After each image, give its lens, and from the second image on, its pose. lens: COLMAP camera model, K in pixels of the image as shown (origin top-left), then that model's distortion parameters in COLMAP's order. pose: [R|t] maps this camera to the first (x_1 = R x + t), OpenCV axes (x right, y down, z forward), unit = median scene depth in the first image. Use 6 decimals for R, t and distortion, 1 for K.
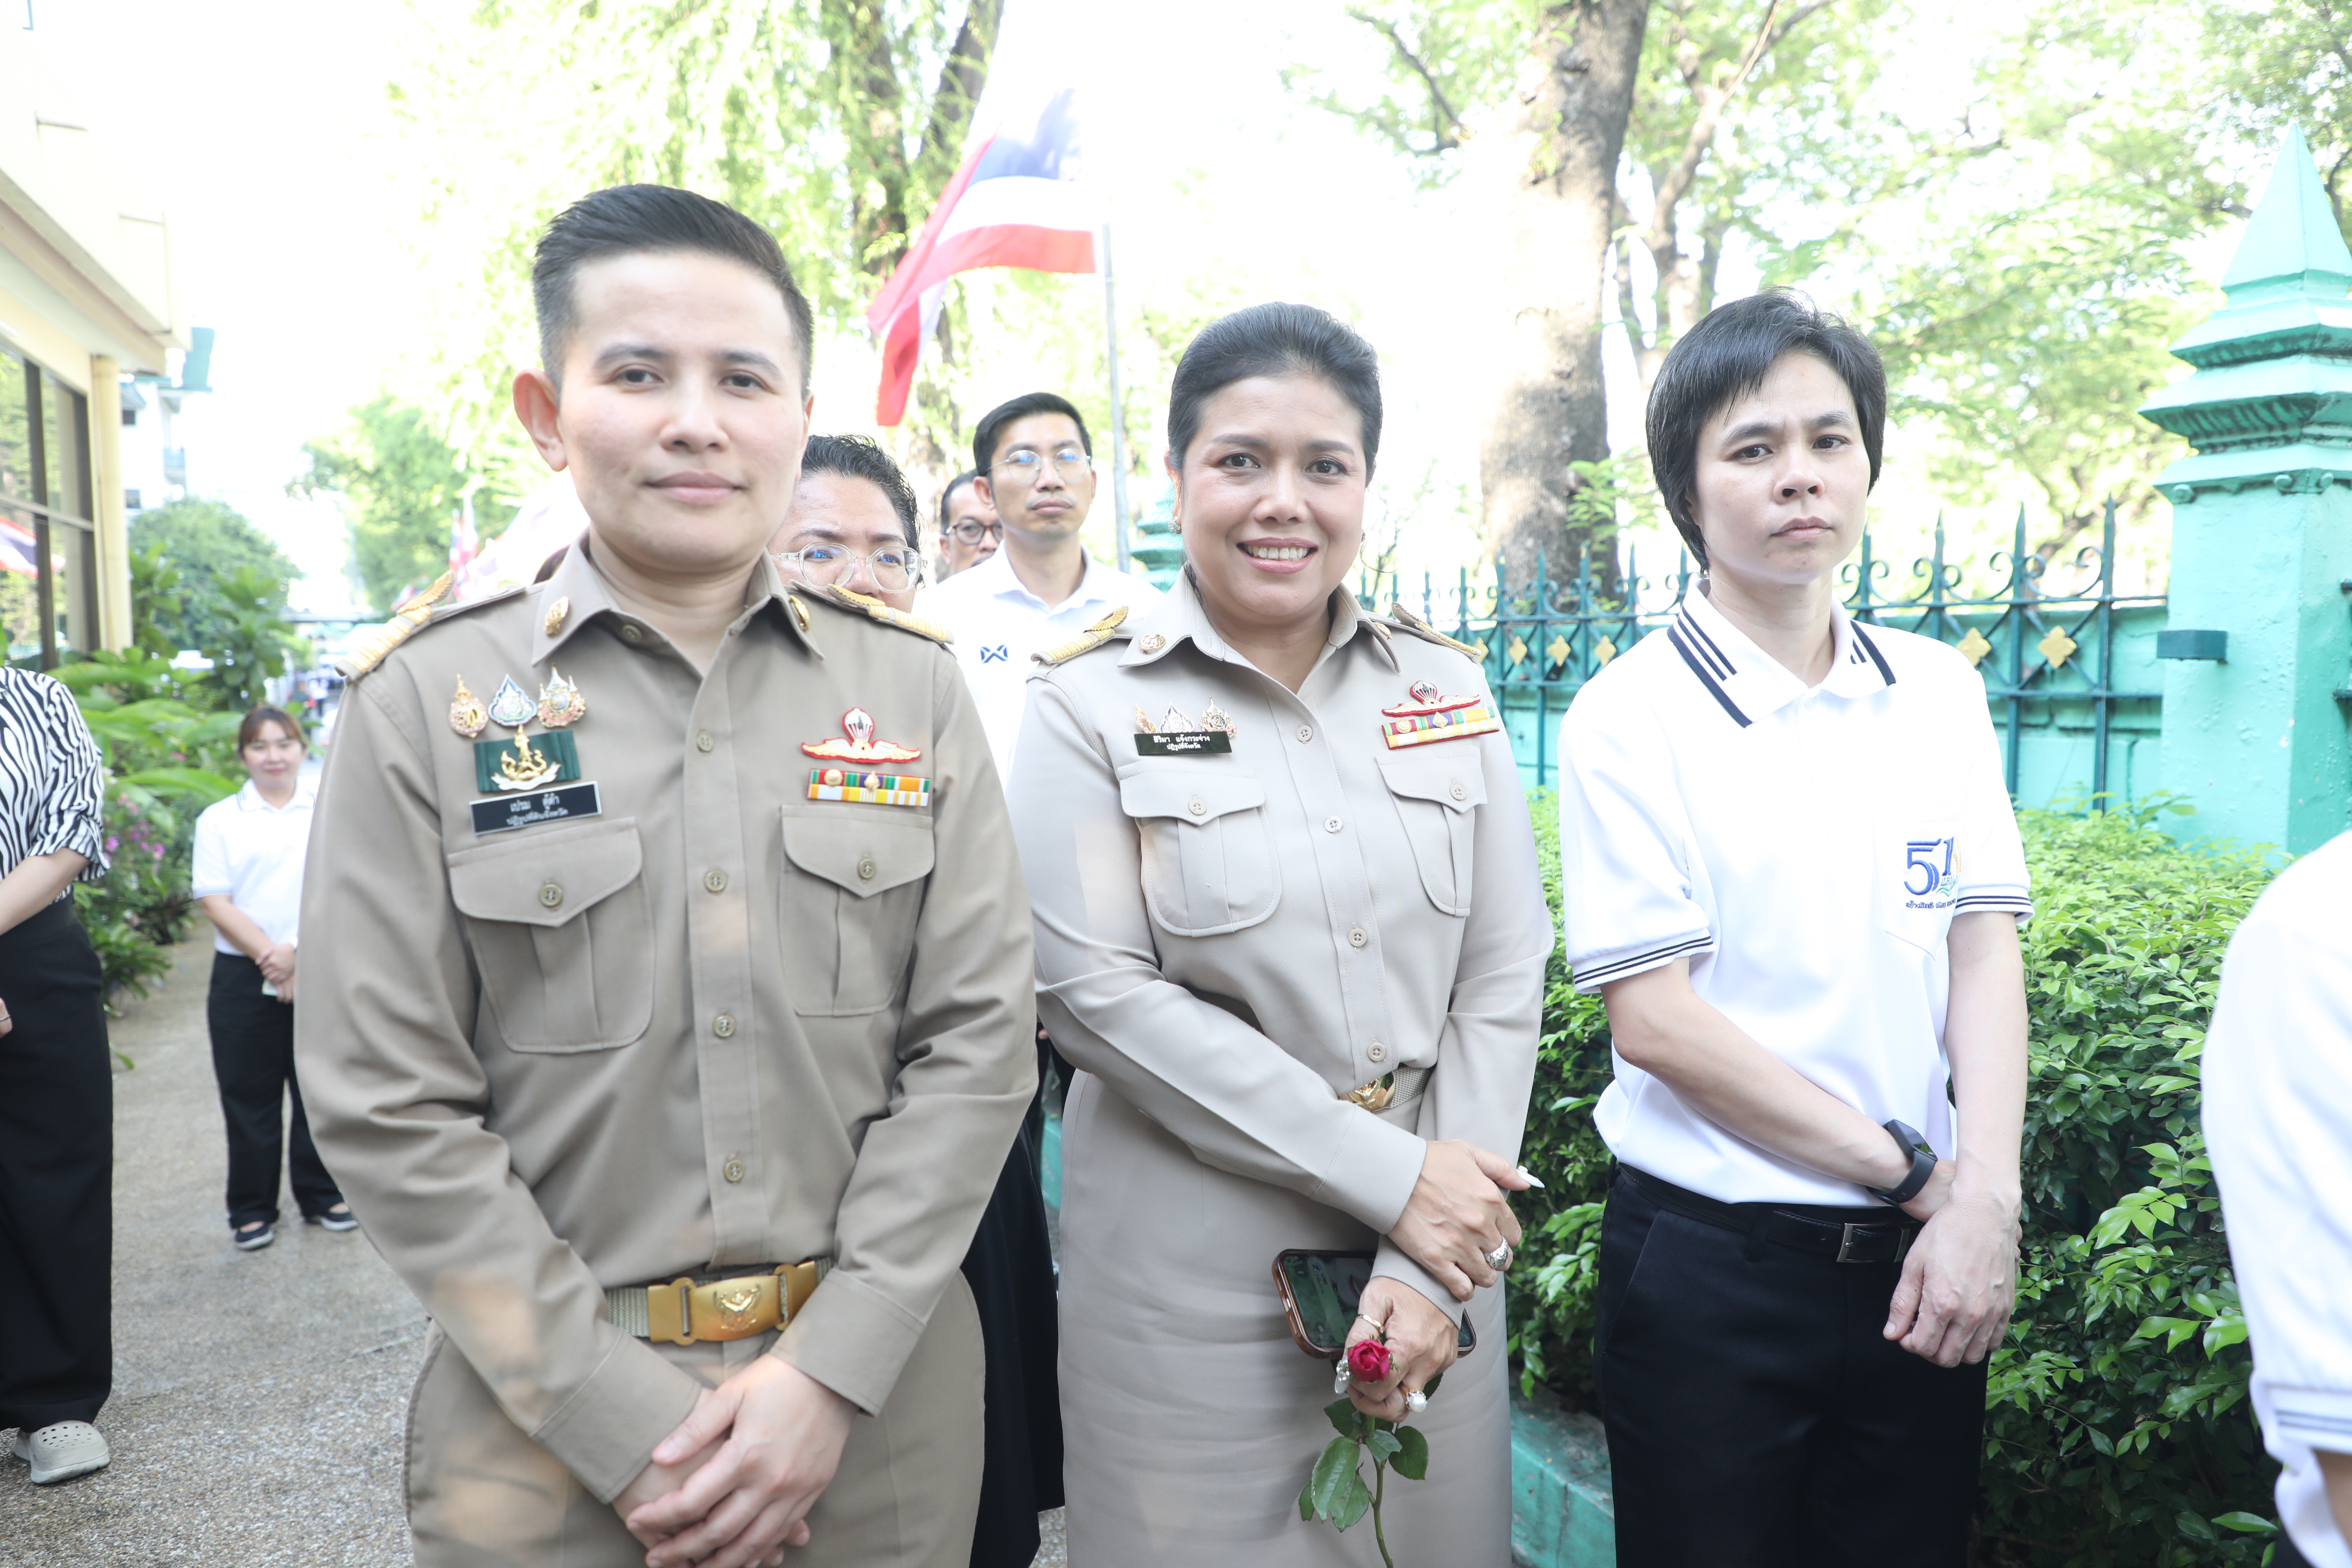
lens RADIAL K [[1754.5, 0, 1182.0], [0, 1754.5, 780.4], [0, 0, 1]] dist [0.006116, 0.002156]
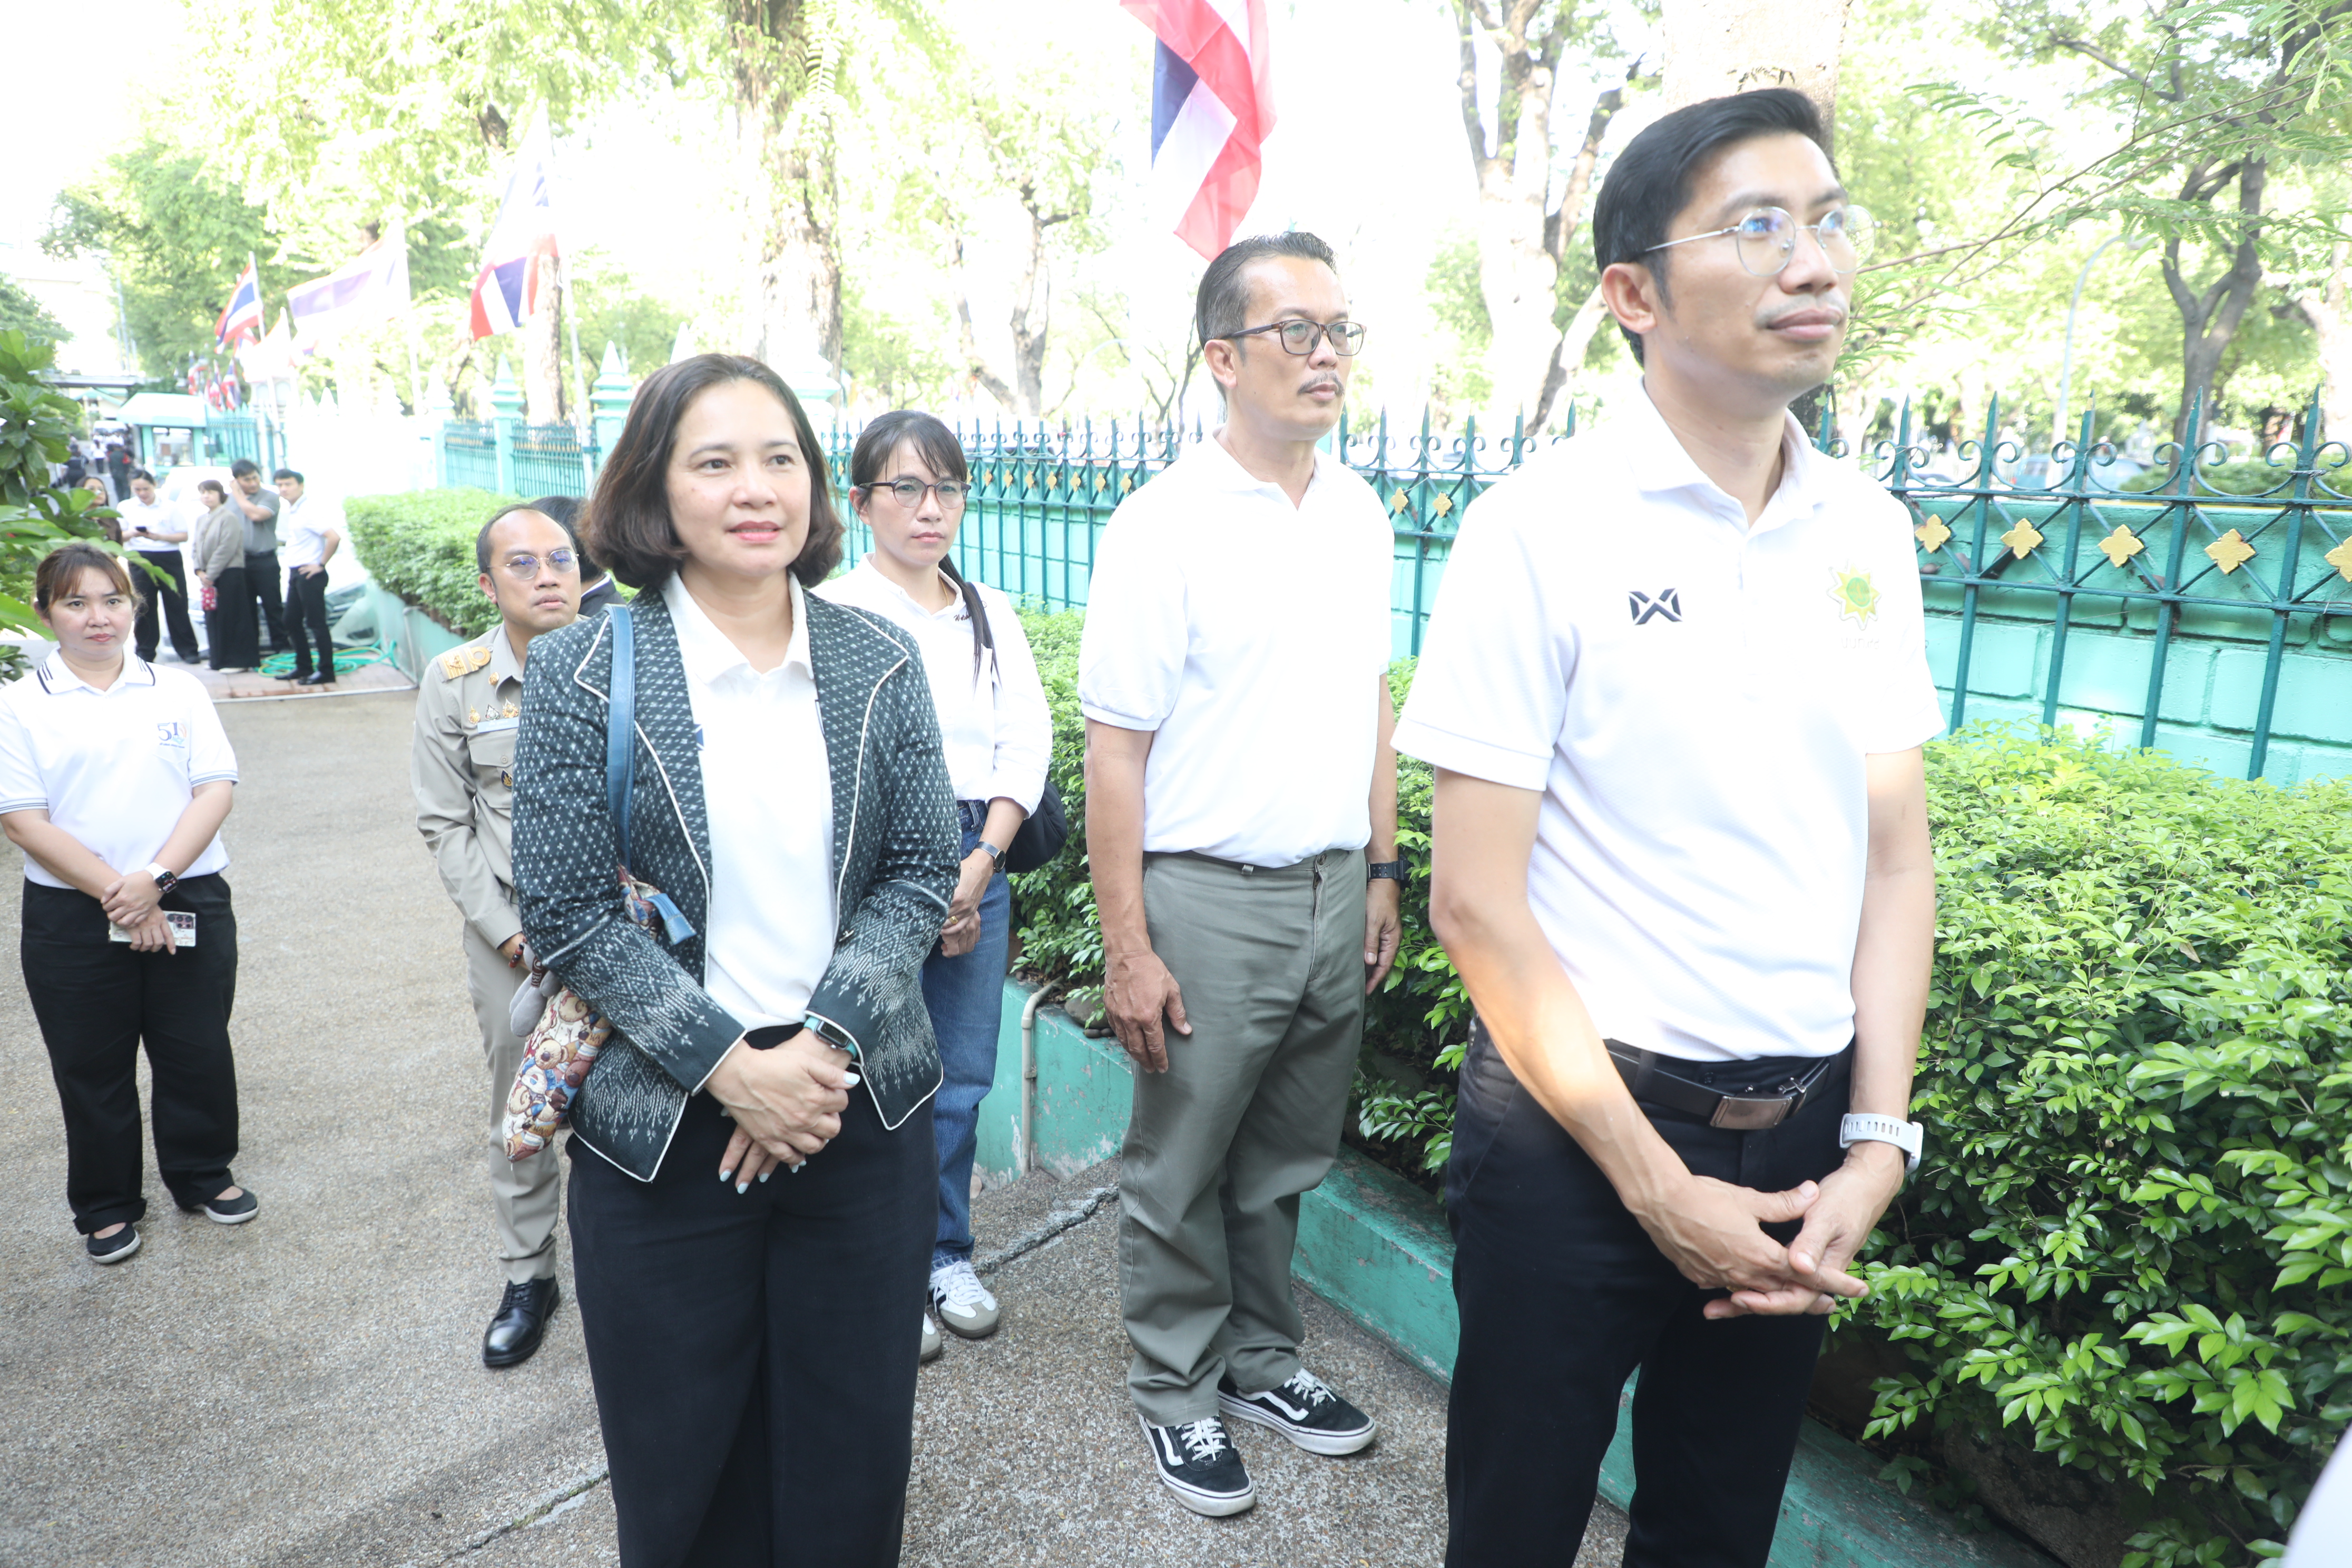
lens RADIAL K [[1604.8, 0, 1189.6], [0, 1604.8, 772.2], [0, 0, 1]] dist [0.007200, -0.000145]
pose [[0.990918, -0.002462, 0.134447, -0.158180], [-0.015016, 0.991553, 0.128829, -0.042386], [-0.133628, -0.129678, 0.982511, 0.275470]]
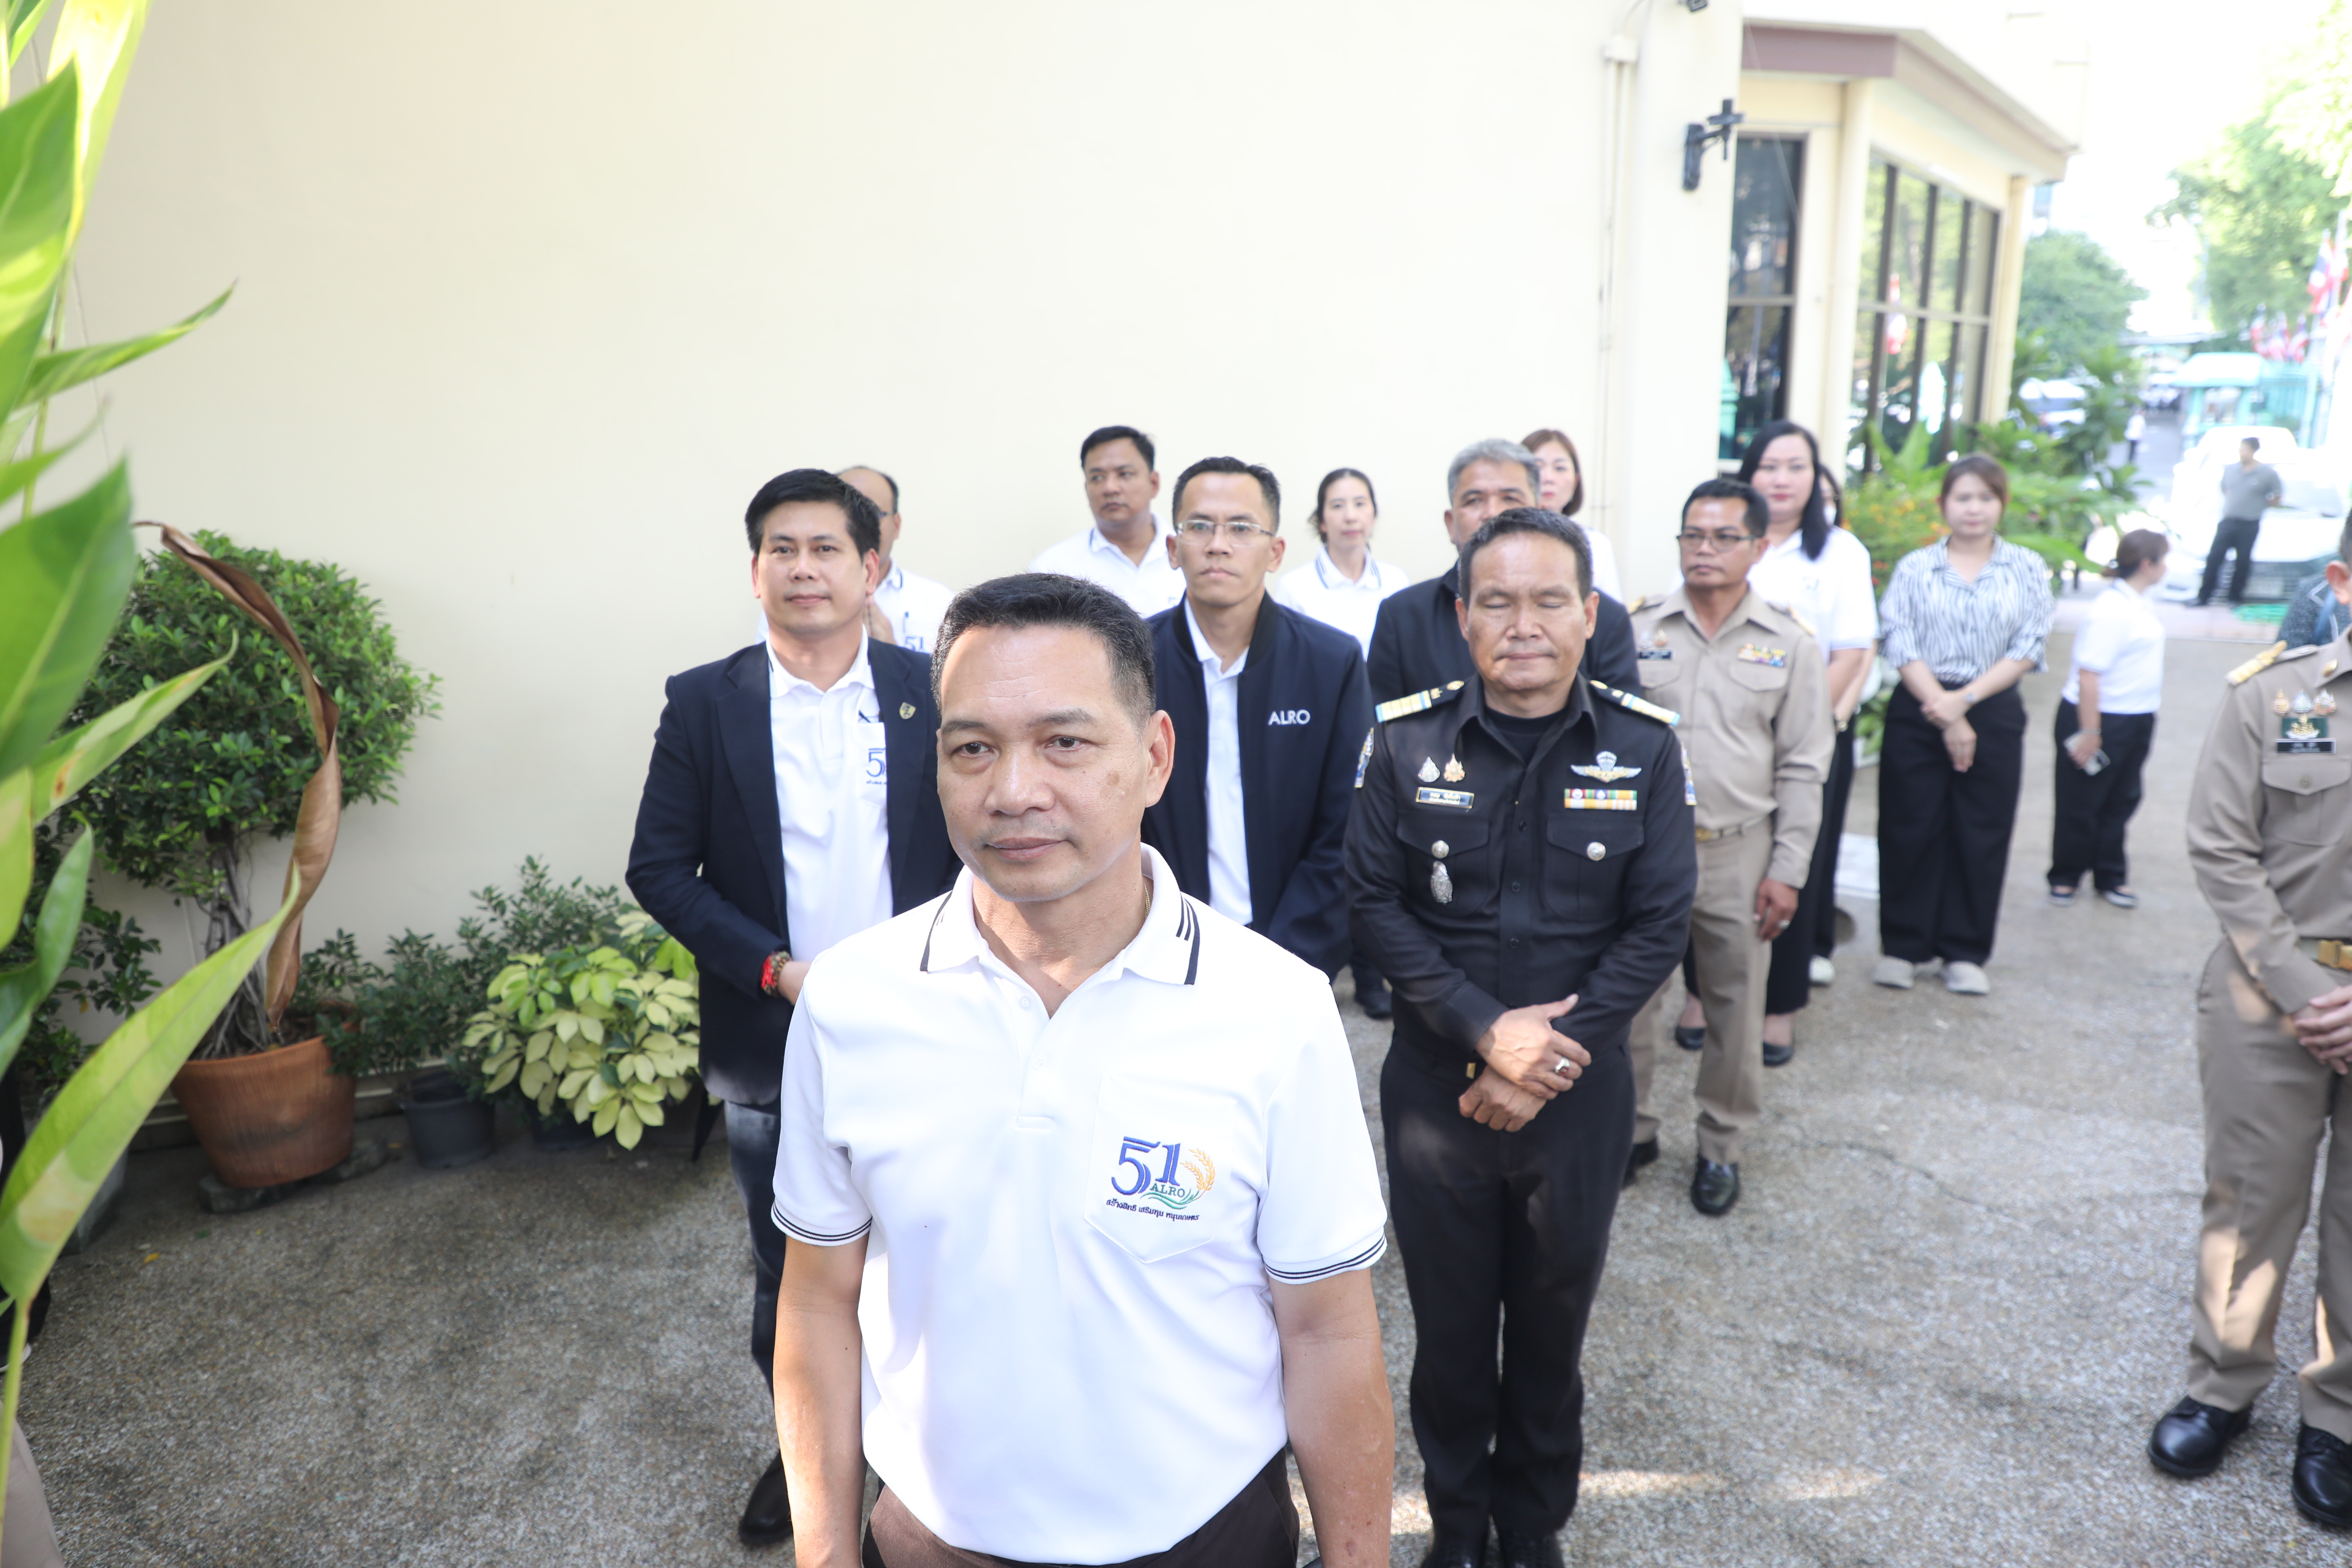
lens RADIAL K [[1604.8, 0, 1163.1], [0, 1604.8, 764.7], [0, 0, 1]] dist [0.007200, -0.000145]
pose [[0.546930, 0.189119, -0.815537, 0.126878], [-0.049436, 0.979746, 0.194045, -0.065843], [0.835717, -0.065812, 0.545202, -0.330553]]
